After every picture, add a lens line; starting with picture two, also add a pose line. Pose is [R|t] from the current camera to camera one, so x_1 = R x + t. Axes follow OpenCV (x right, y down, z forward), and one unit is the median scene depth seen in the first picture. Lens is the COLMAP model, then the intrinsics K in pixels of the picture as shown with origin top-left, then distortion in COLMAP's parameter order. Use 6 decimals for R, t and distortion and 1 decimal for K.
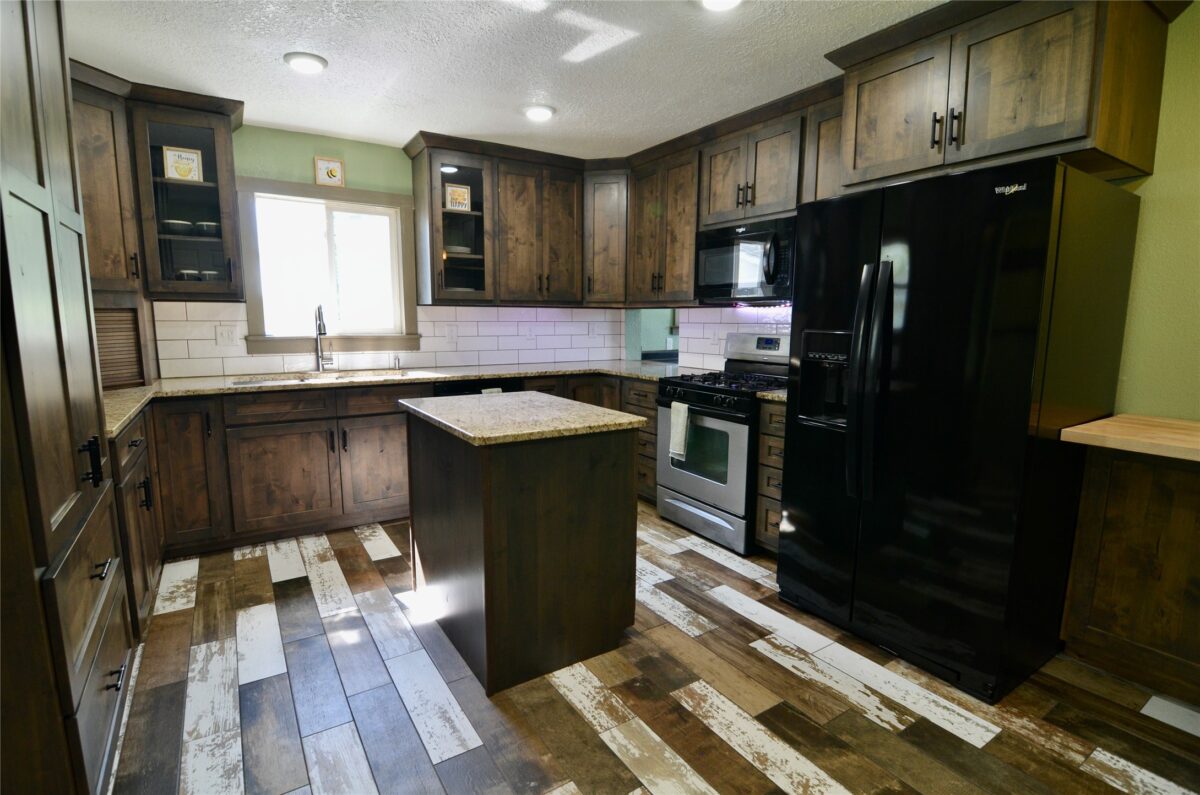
lens RADIAL K [[576.0, 0, 594.5], [0, 576.0, 399.6], [0, 0, 1]] dist [-0.011718, -0.004582]
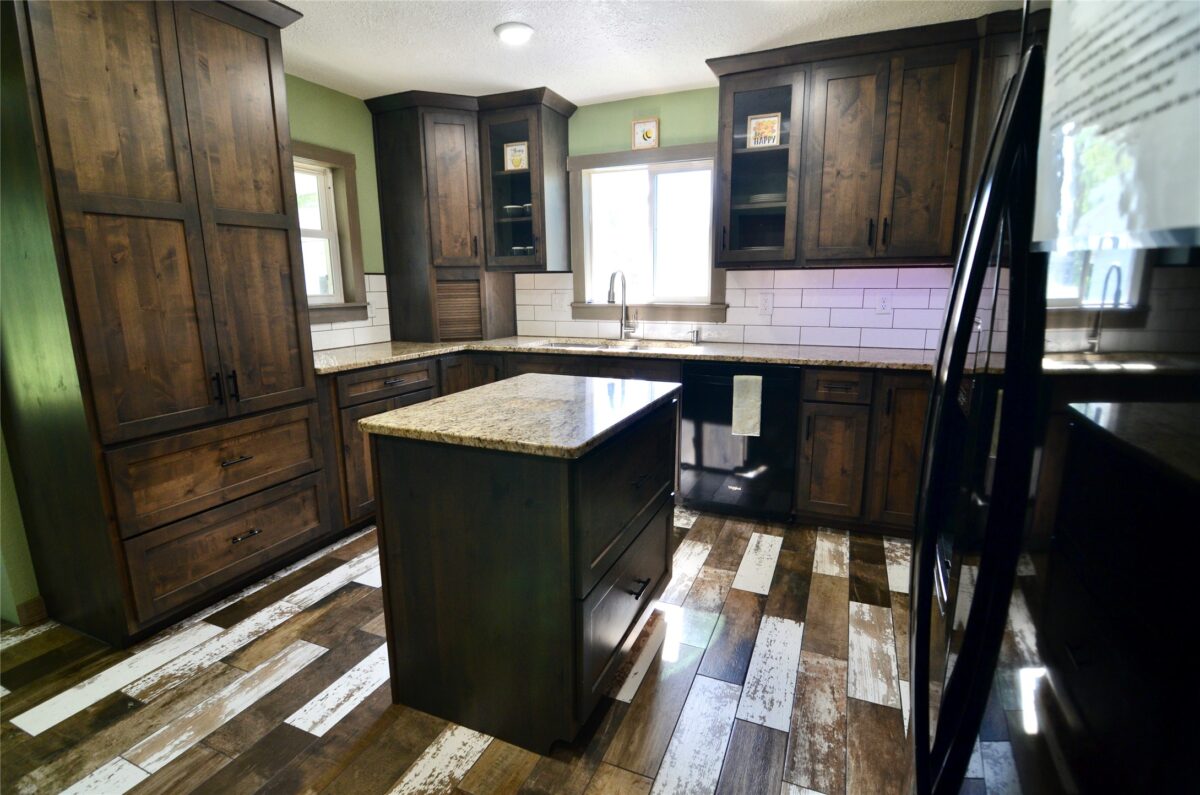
lens RADIAL K [[576.0, 0, 597.0], [0, 576.0, 401.6], [0, 0, 1]] dist [-0.011718, -0.004582]
pose [[0.551299, 0.155563, -0.819676, 0.357344], [-0.106790, 0.987539, 0.115596, -0.052964], [0.827445, 0.023806, 0.561042, 0.394766]]
